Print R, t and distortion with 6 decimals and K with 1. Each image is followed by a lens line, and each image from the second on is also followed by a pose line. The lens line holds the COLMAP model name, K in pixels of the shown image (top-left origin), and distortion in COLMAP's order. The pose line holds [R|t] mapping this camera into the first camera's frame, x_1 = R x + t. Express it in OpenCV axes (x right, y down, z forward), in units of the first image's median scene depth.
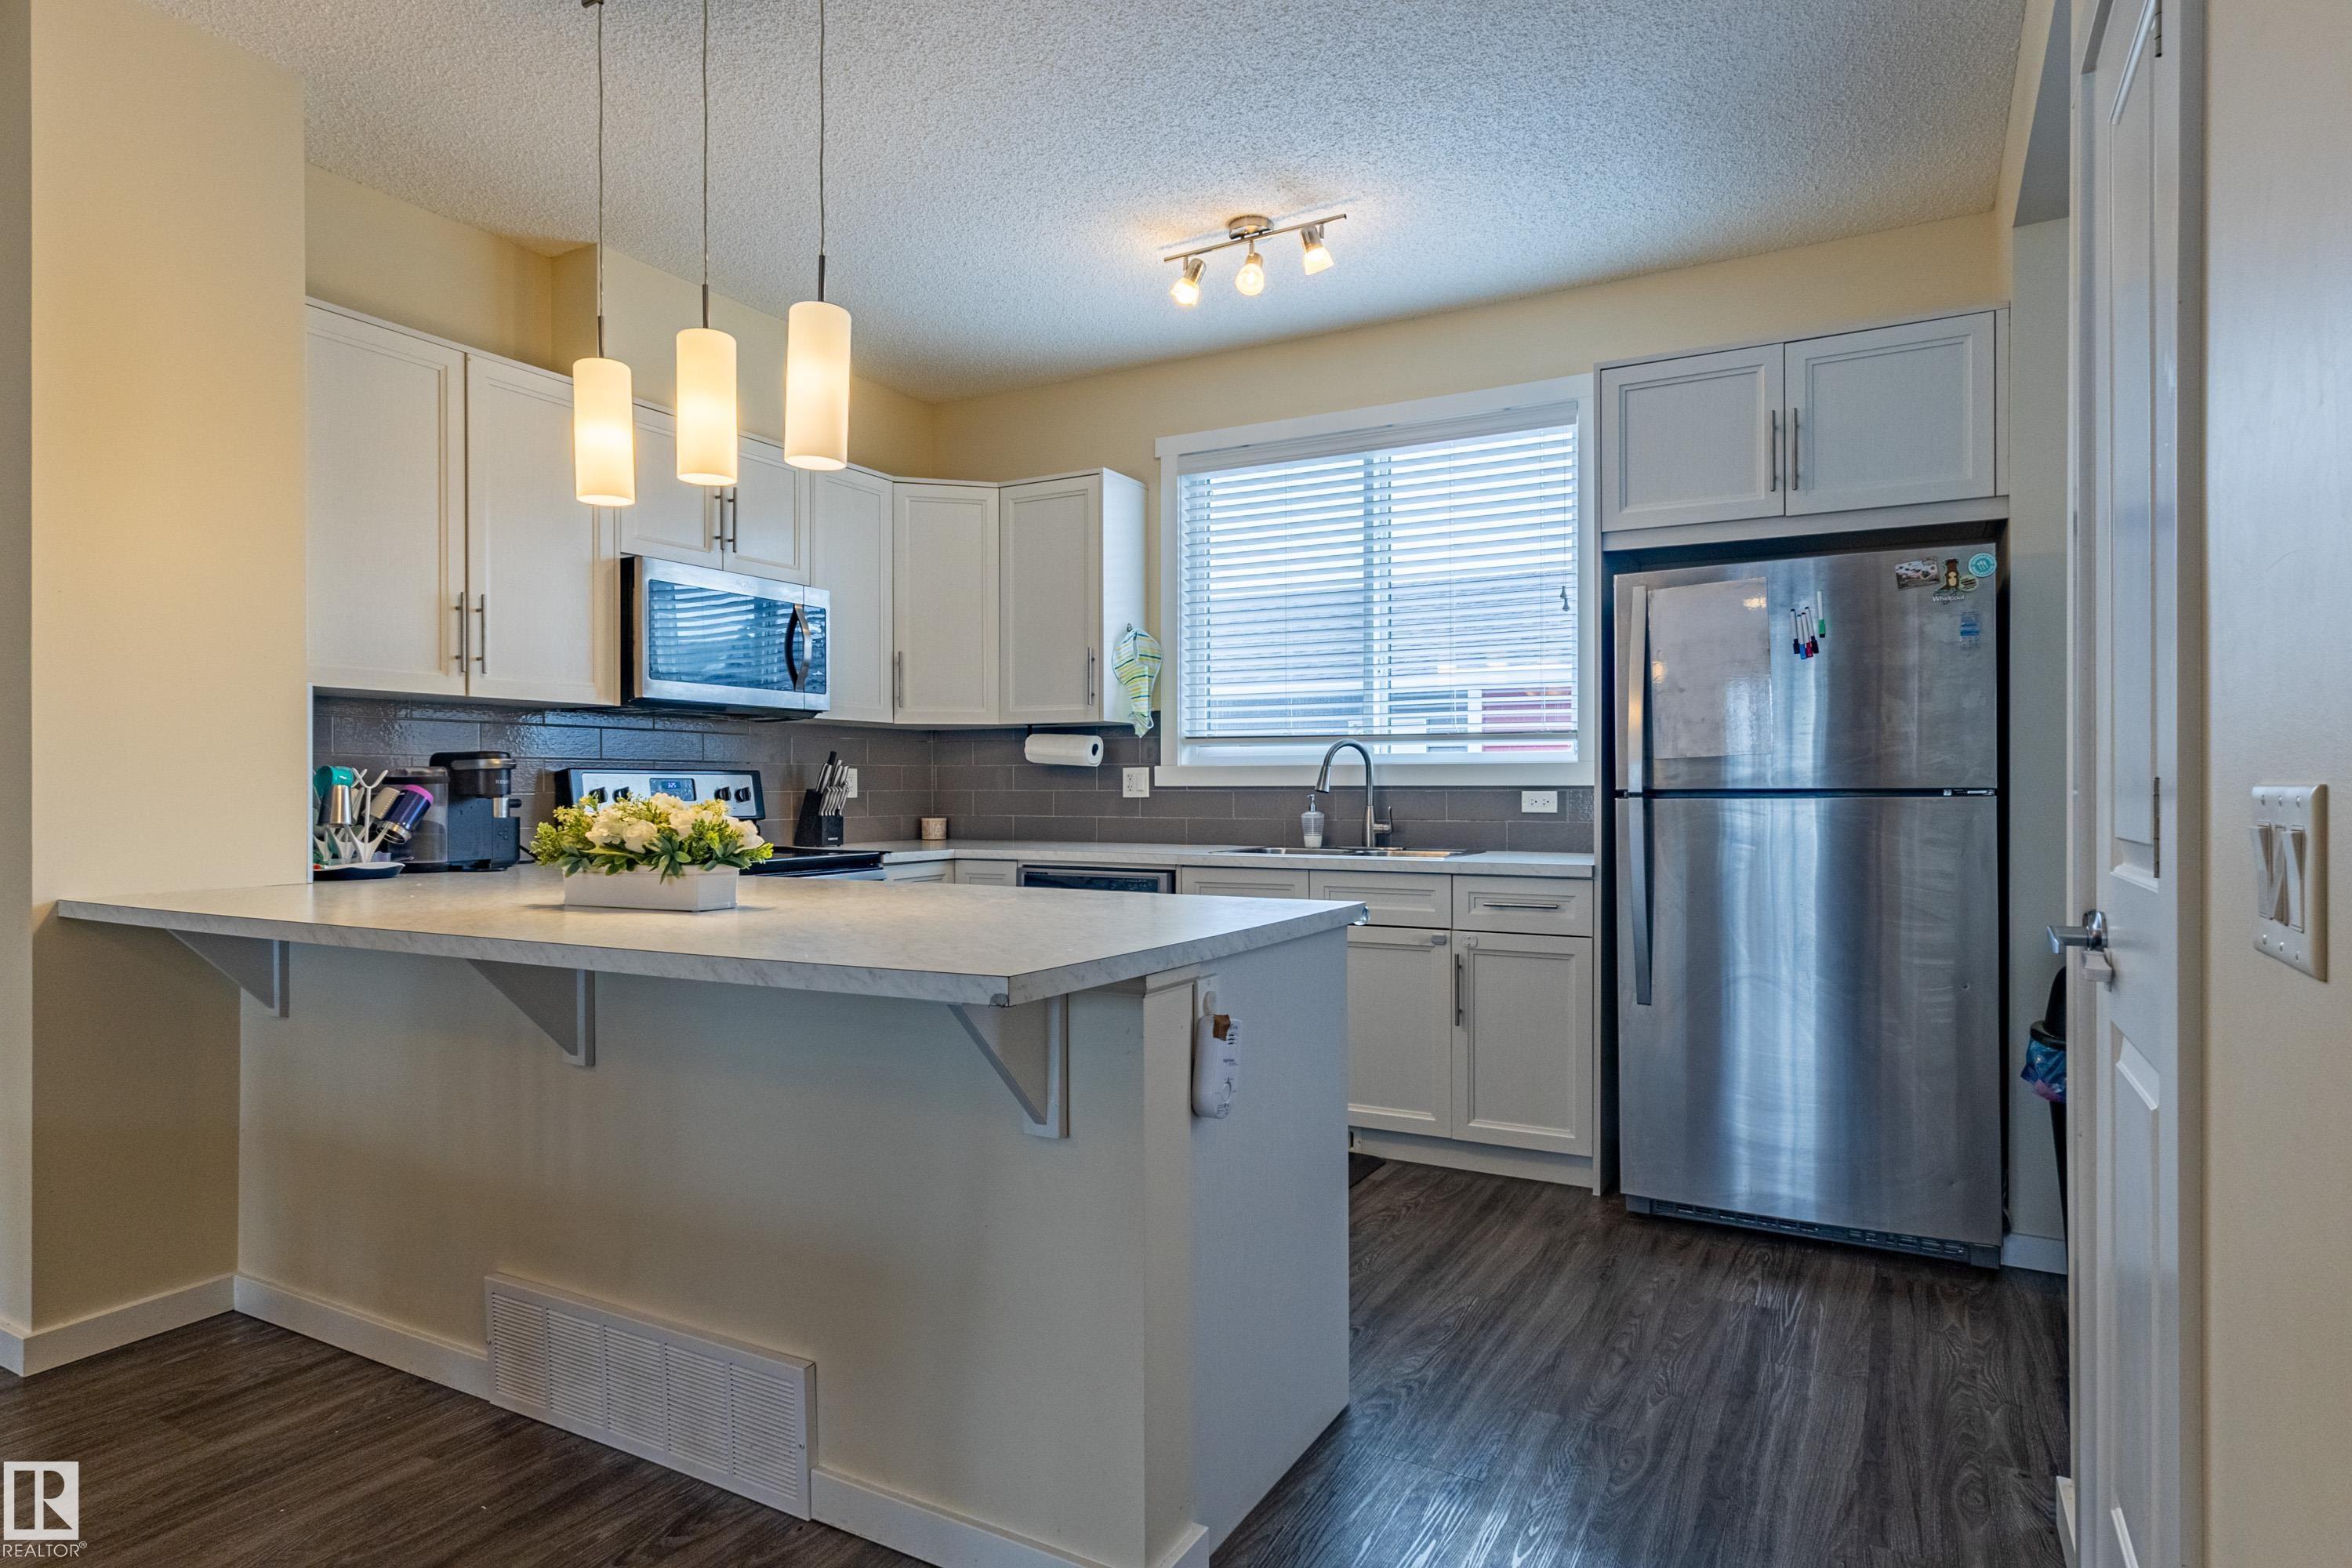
lens RADIAL K [[1298.2, 0, 1176.2], [0, 1298.2, 791.2], [0, 0, 1]] dist [0.001728, 0.000400]
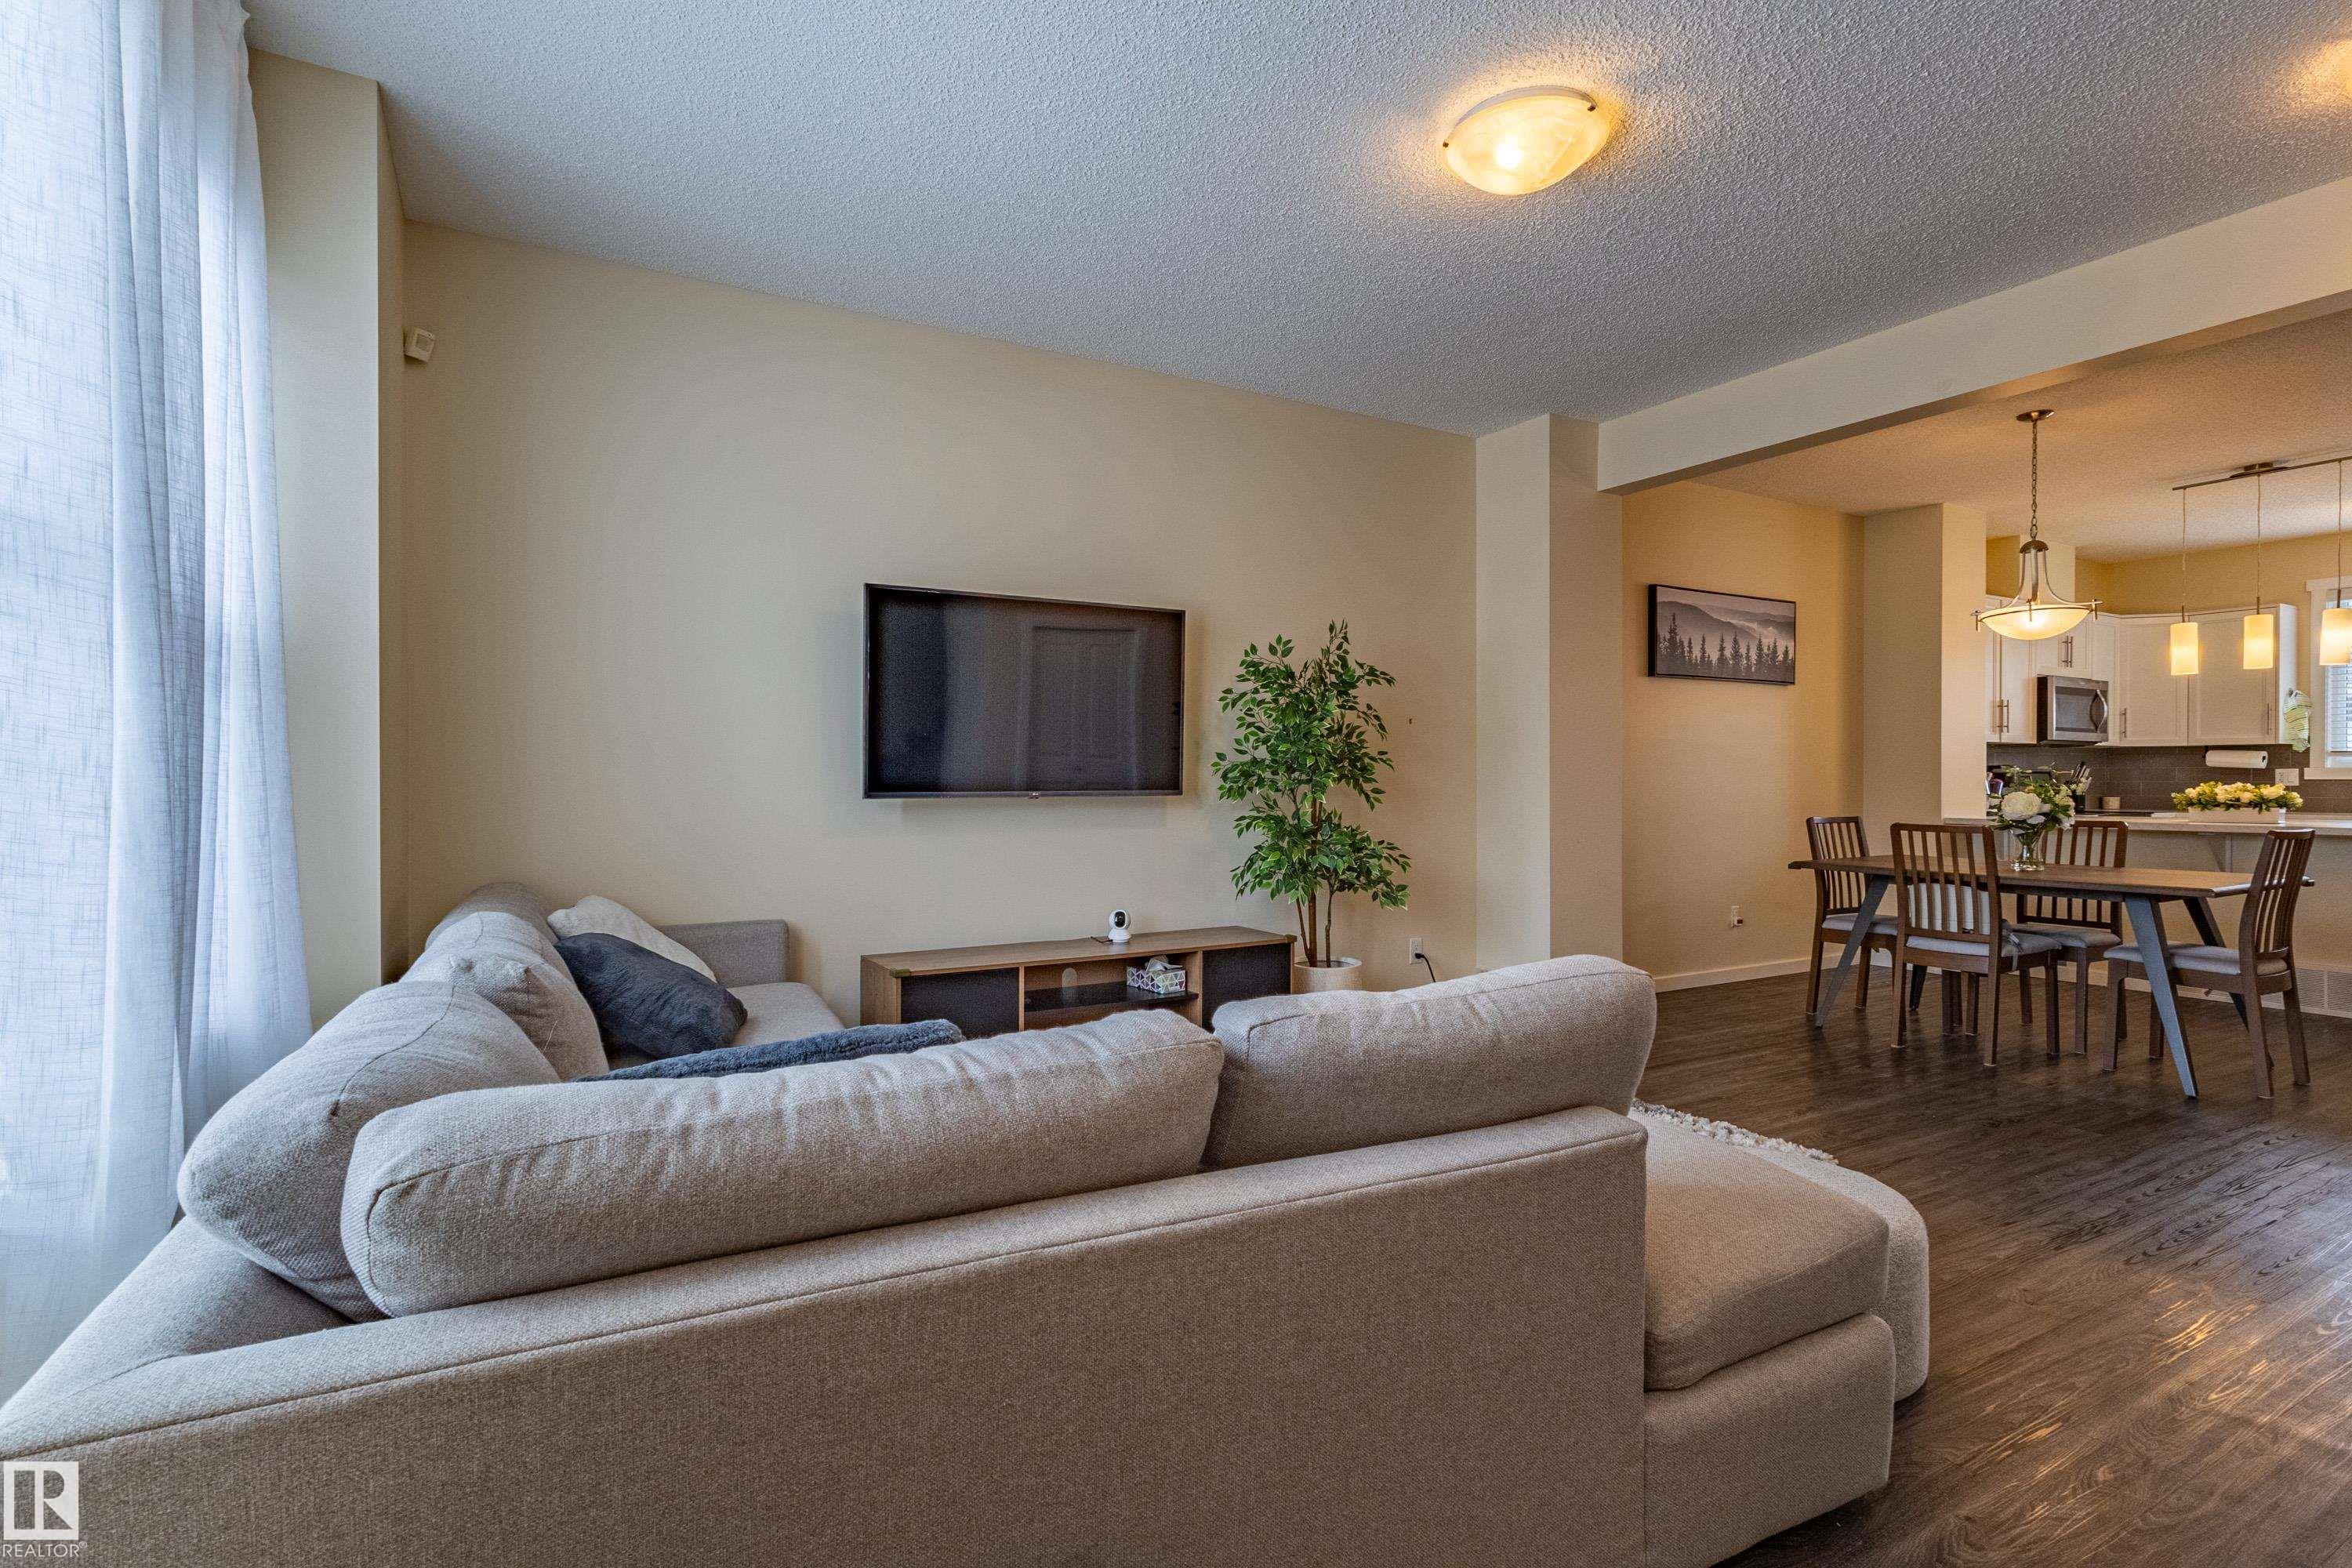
lens RADIAL K [[1117.7, 0, 1194.1], [0, 1117.7, 781.2], [0, 0, 1]] dist [0.005619, -0.000574]
pose [[0.856695, 0.001285, -0.515821, -0.714435], [-0.002268, 0.999997, -0.001276, 0.004834], [0.515818, 0.002263, 0.856695, -1.463311]]
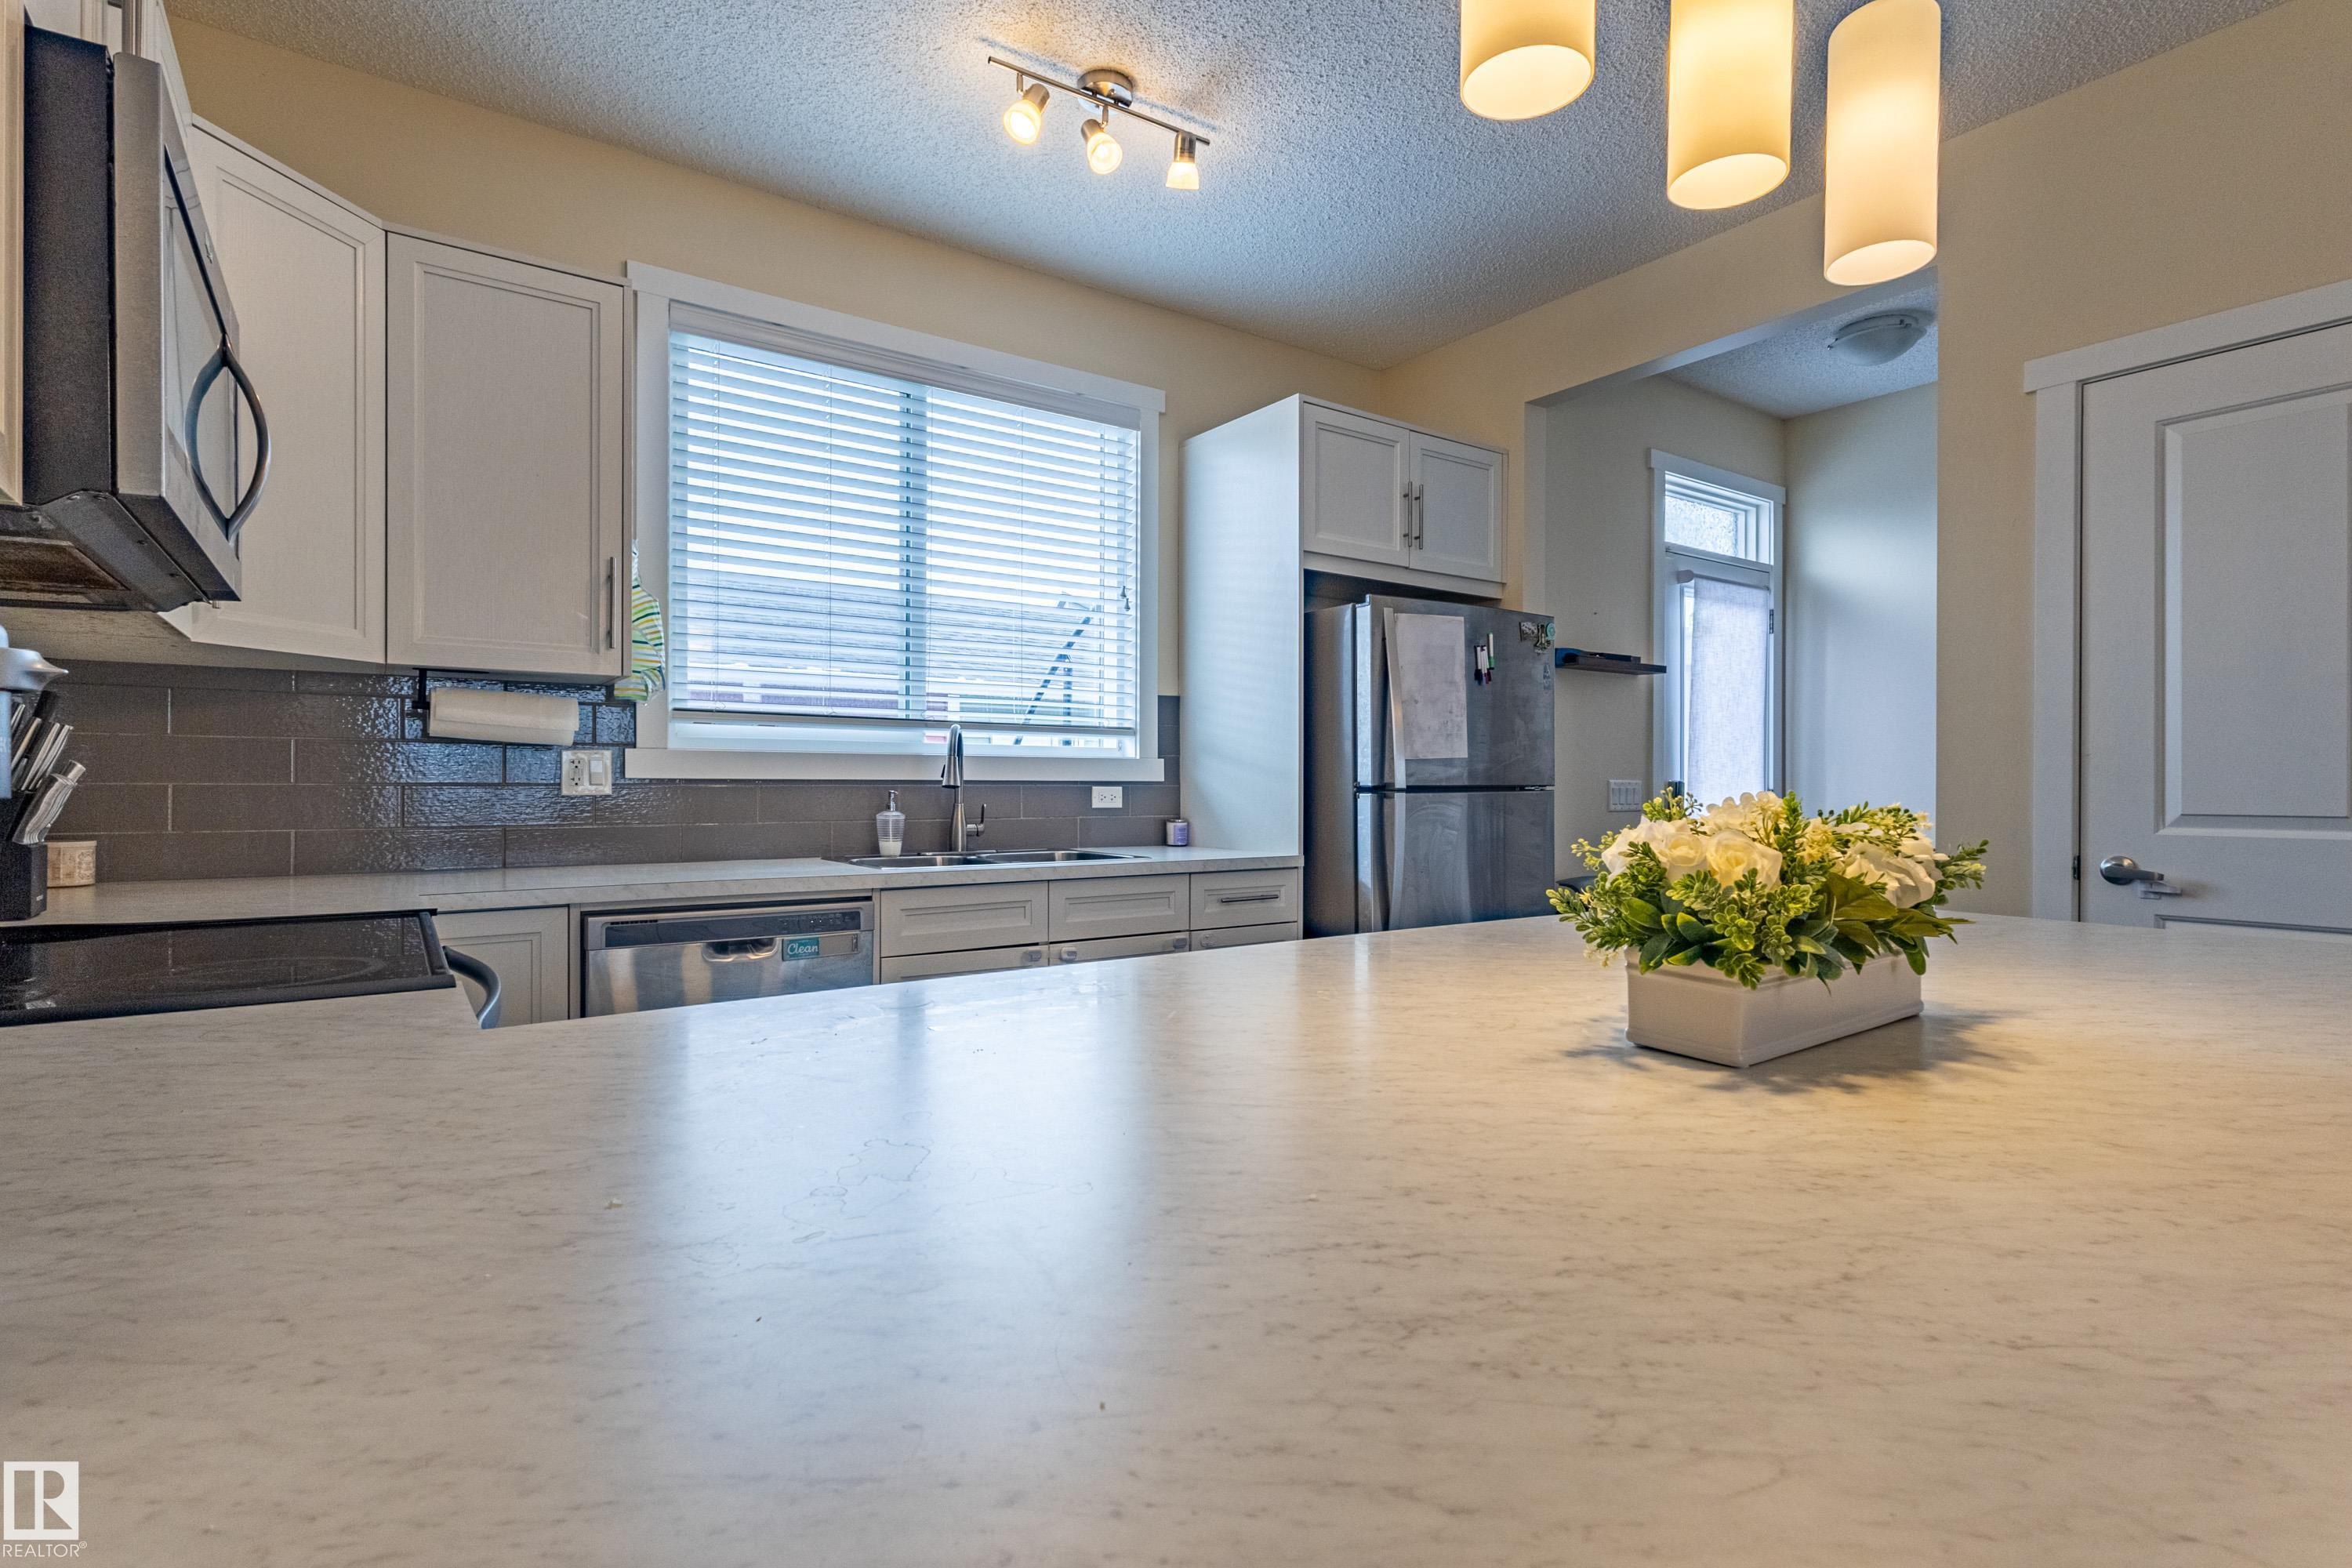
lens RADIAL K [[1117.7, 0, 1154.0], [0, 1117.7, 781.3], [0, 0, 1]] dist [0.005619, -0.000574]
pose [[0.446363, 0.003382, 0.894846, -0.572385], [-0.000810, 0.999994, -0.003375, -0.001345], [-0.894852, 0.000781, 0.446363, 0.691647]]
